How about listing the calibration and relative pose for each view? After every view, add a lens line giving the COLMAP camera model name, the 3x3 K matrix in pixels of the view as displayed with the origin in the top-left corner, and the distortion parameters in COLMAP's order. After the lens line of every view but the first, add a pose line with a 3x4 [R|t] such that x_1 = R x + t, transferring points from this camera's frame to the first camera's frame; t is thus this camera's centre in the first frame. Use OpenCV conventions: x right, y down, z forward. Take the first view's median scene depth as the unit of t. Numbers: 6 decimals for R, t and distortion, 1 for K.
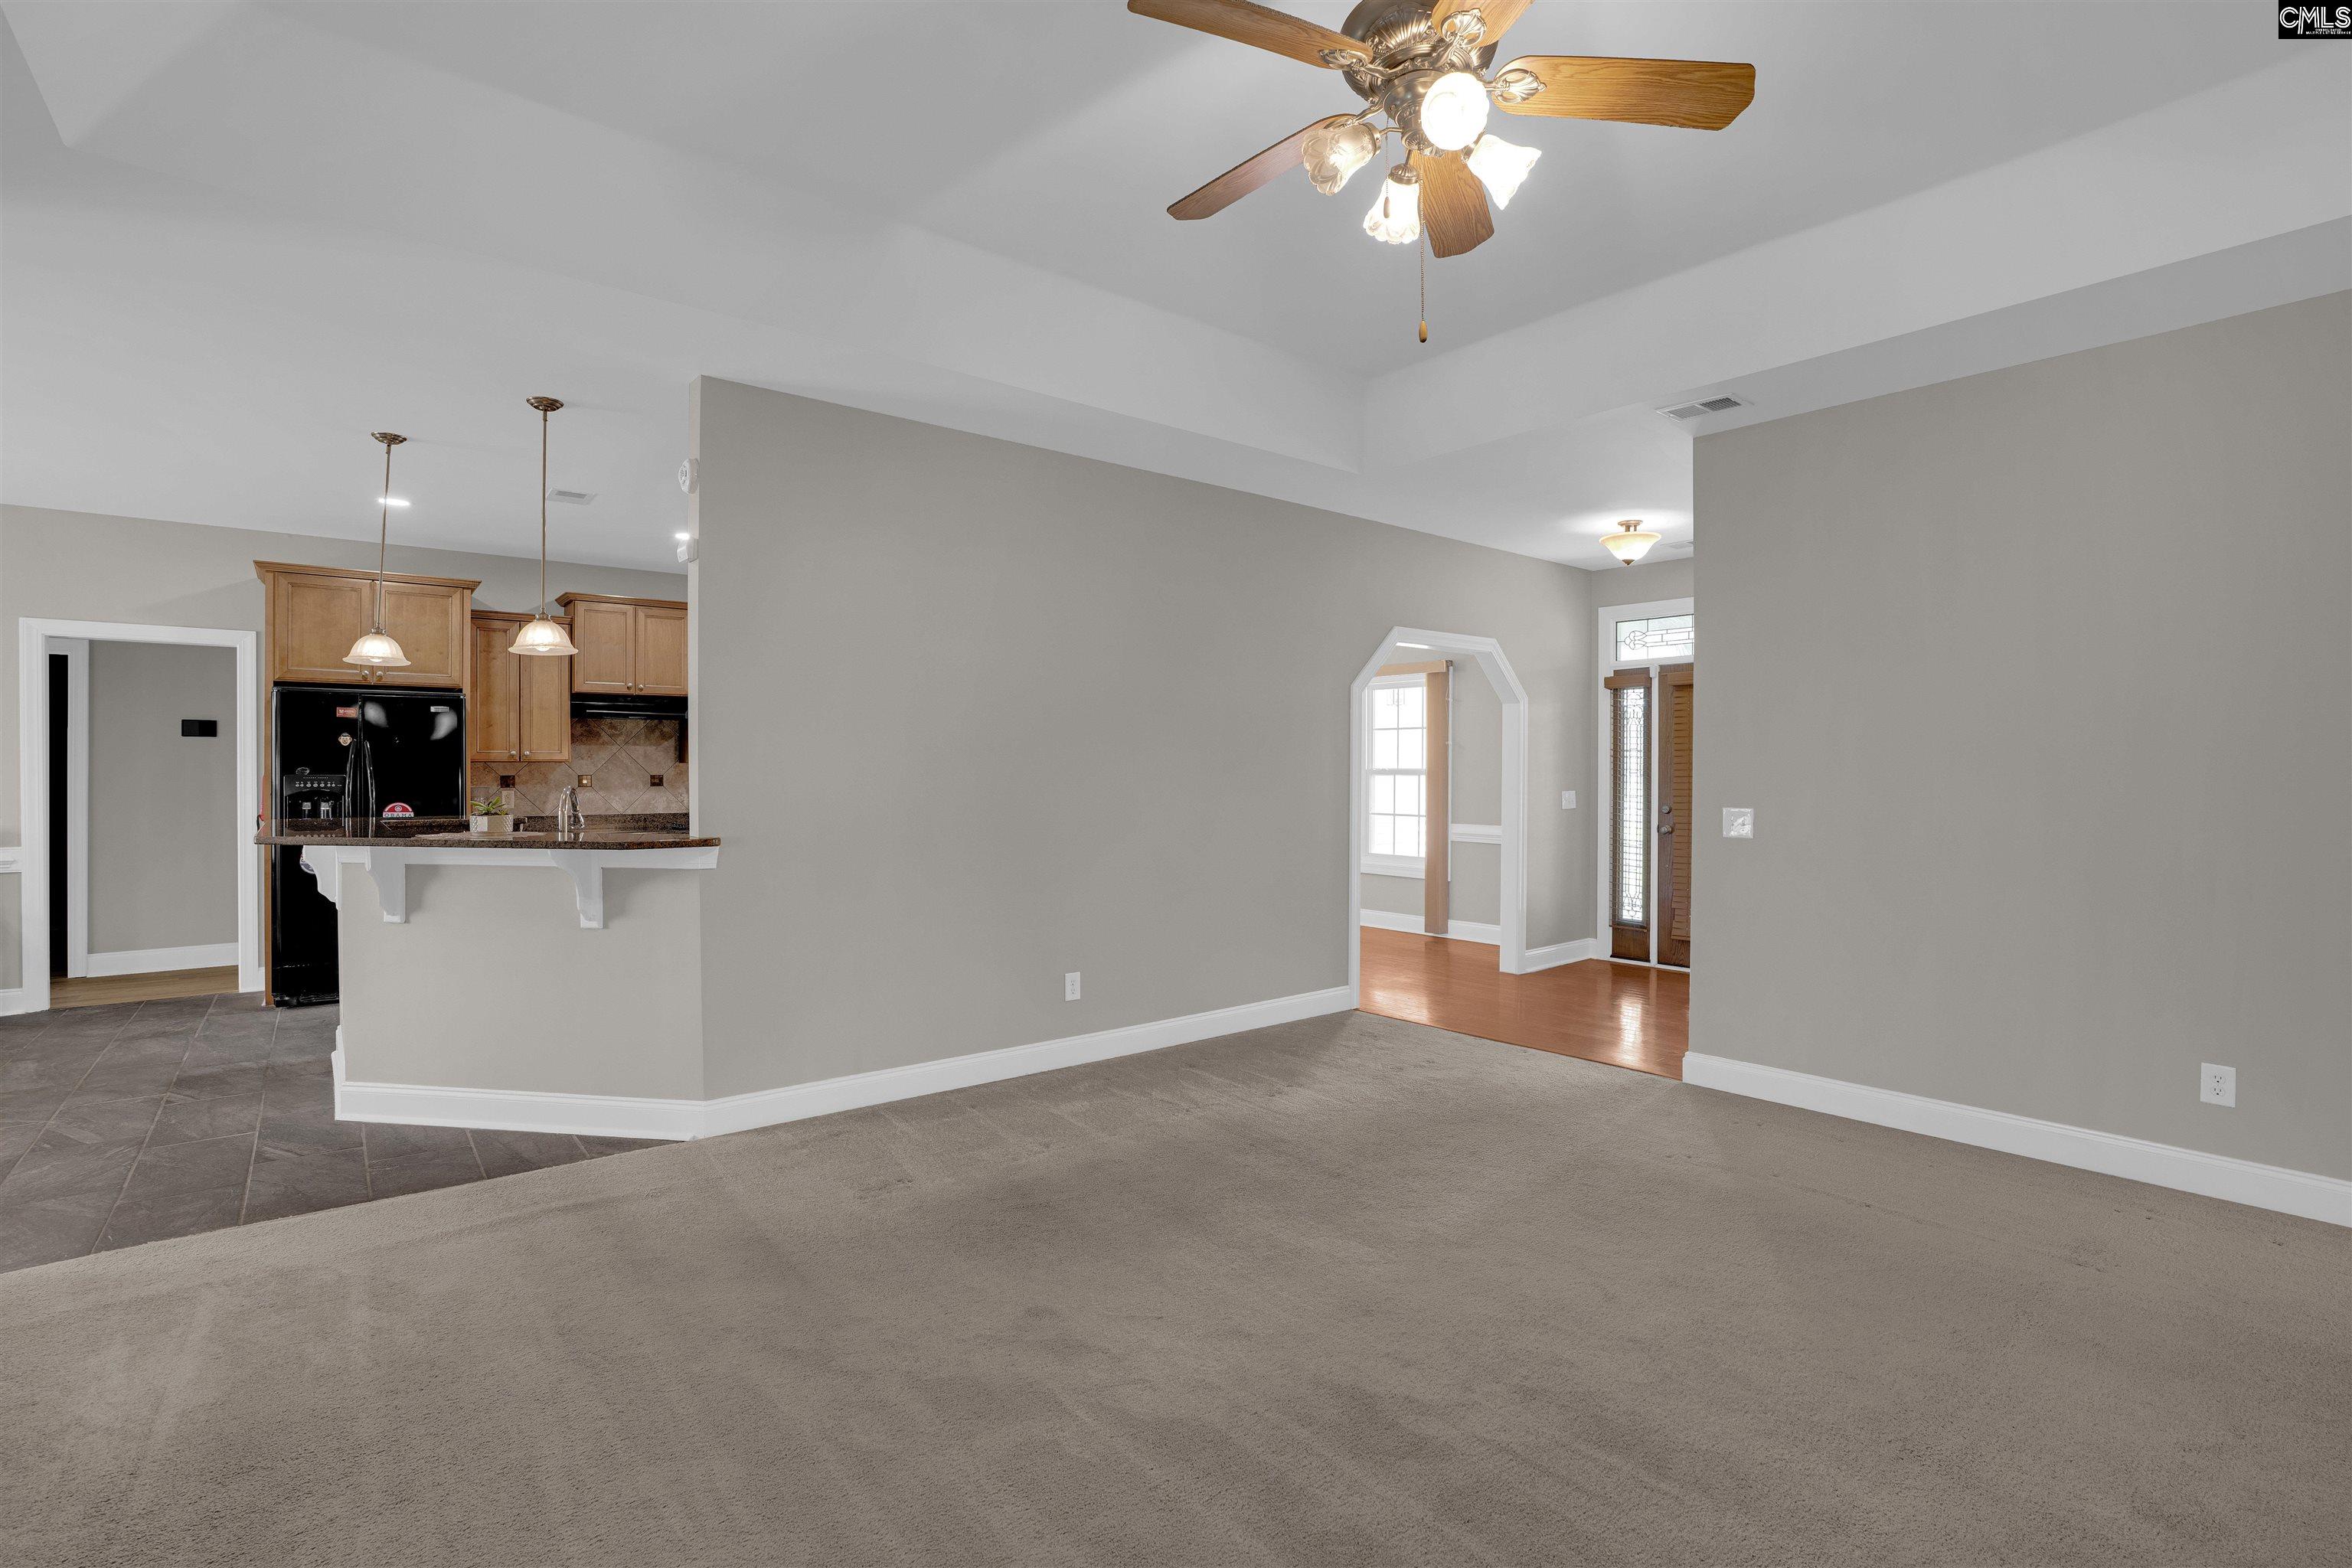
lens RADIAL K [[1090.8, 0, 1176.0], [0, 1090.8, 784.0], [0, 0, 1]] dist [-0.051615, -0.000037]
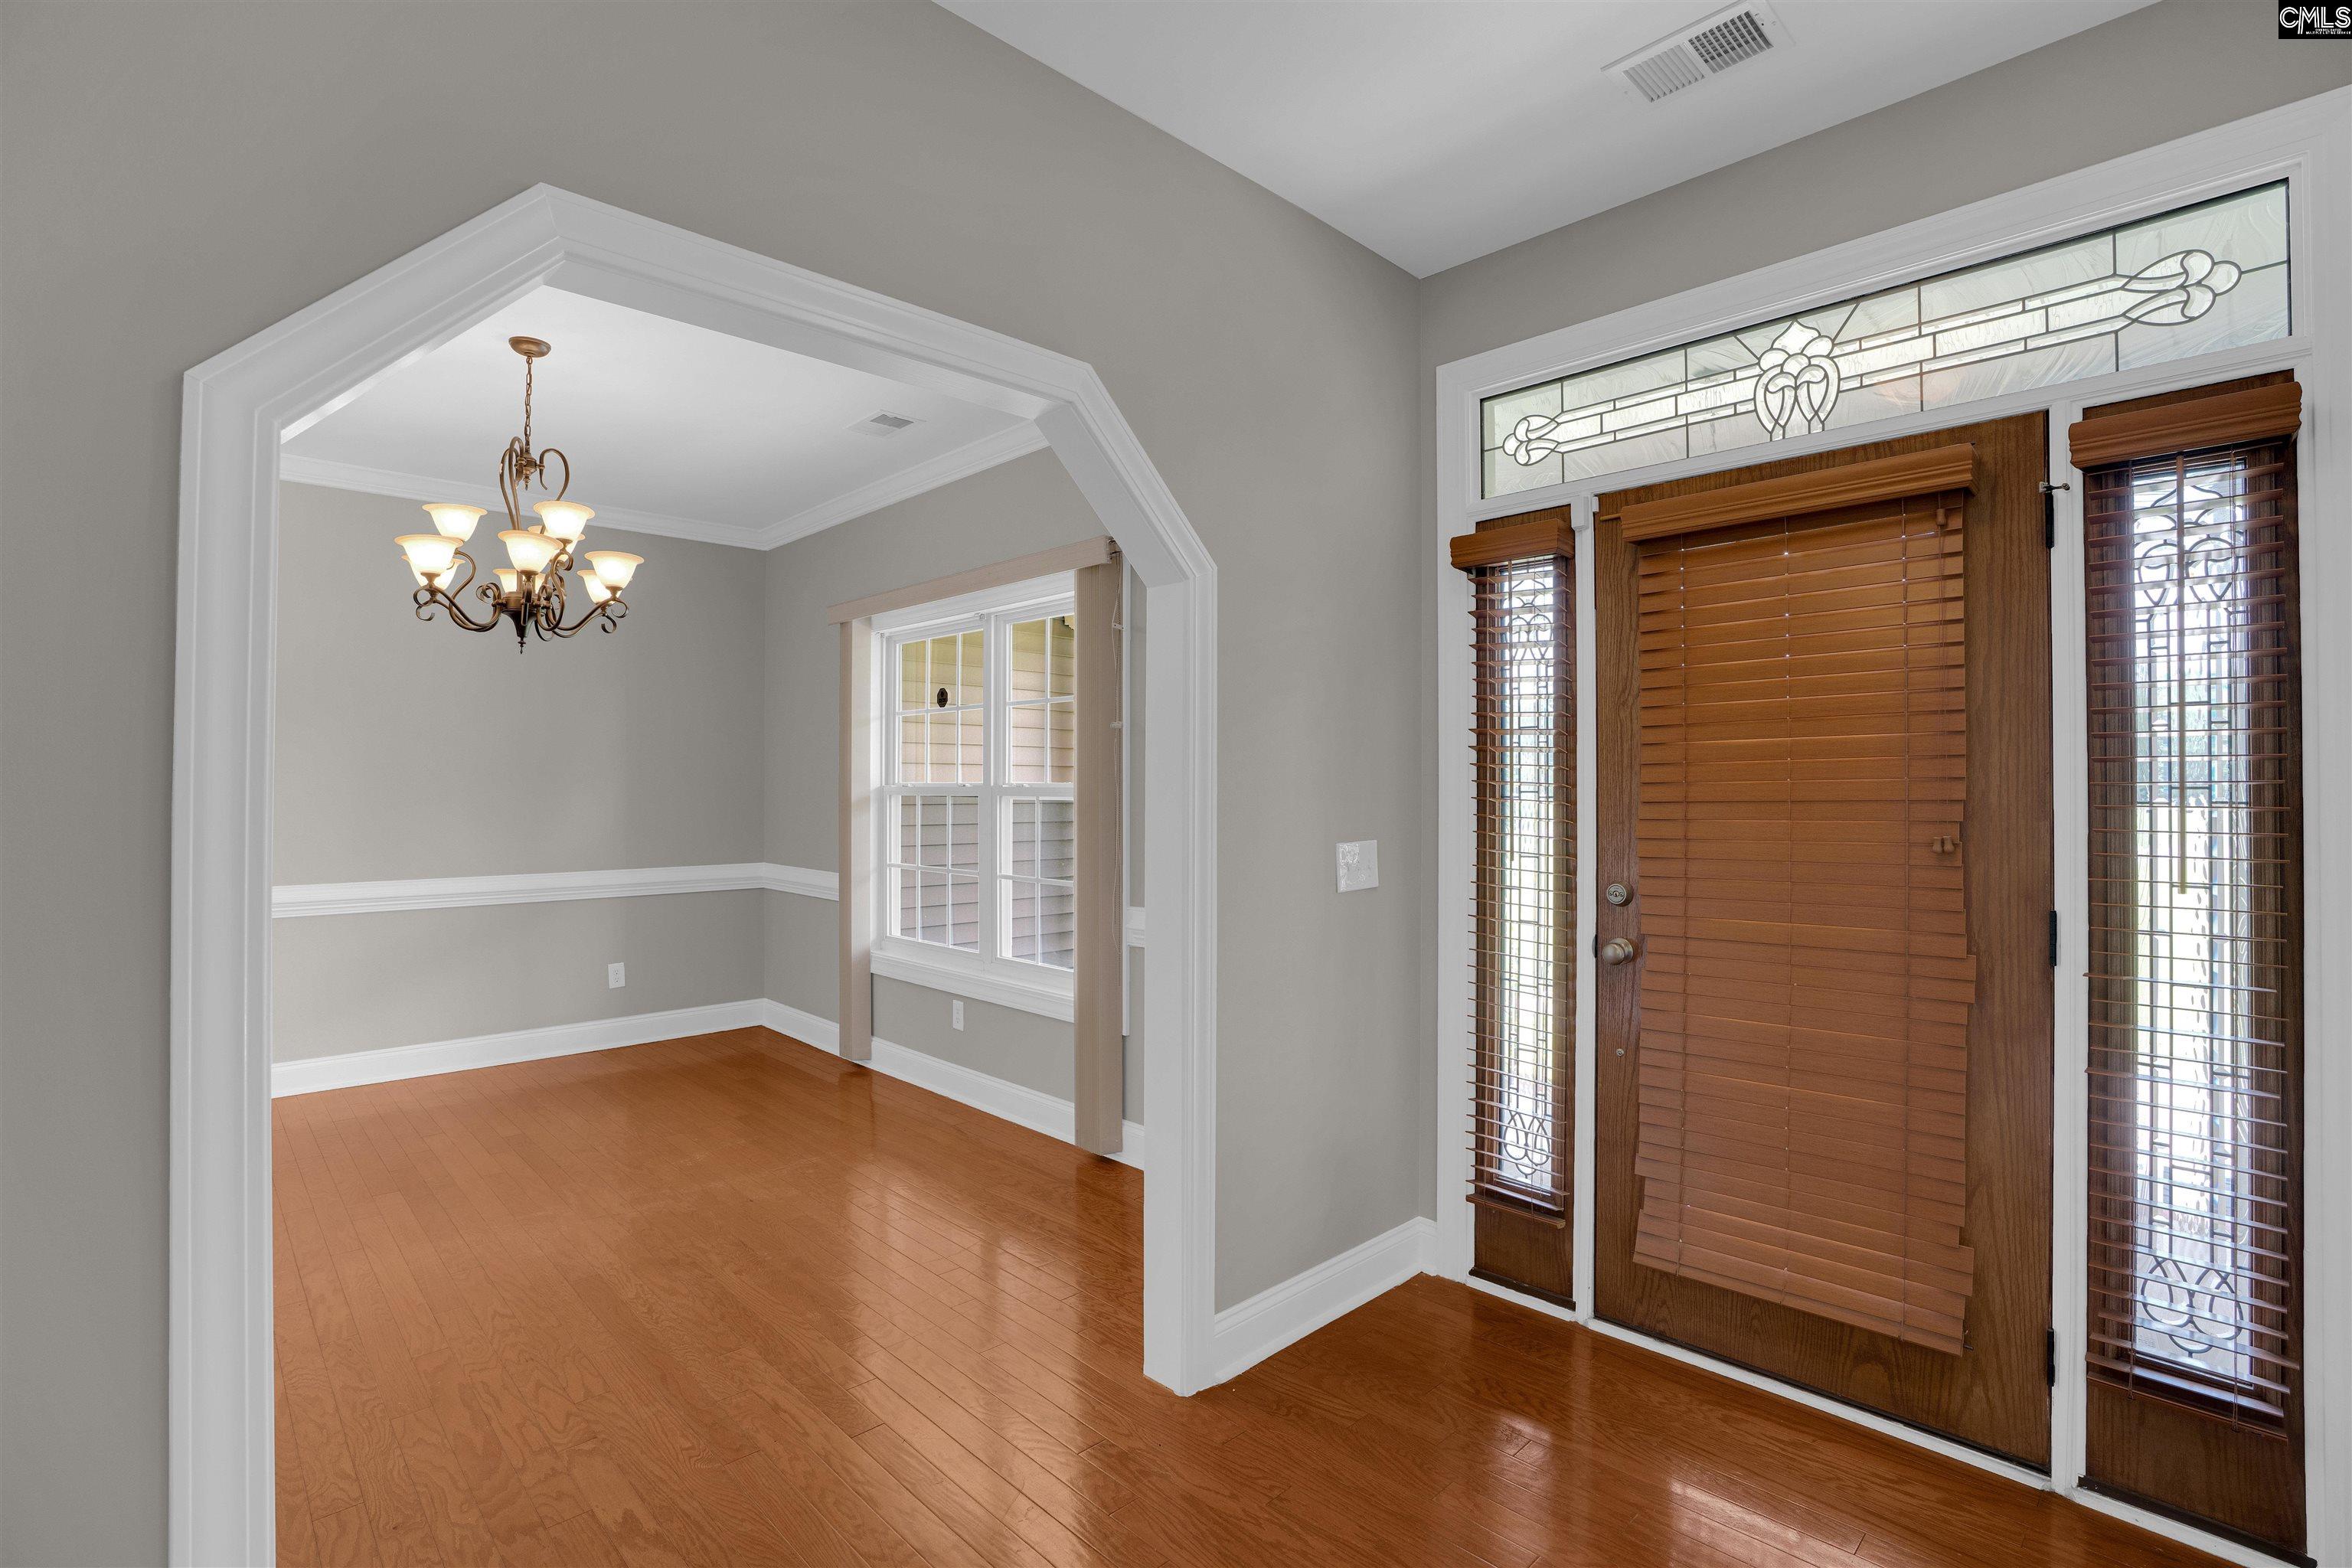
lens RADIAL K [[1090.8, 0, 1176.0], [0, 1090.8, 784.0], [0, 0, 1]] dist [-0.051615, -0.000037]
pose [[0.996932, 0.000001, 0.078270, 0.272840], [0.001131, 0.999895, -0.014414, -0.007774], [-0.078262, 0.014458, 0.996828, 0.637013]]
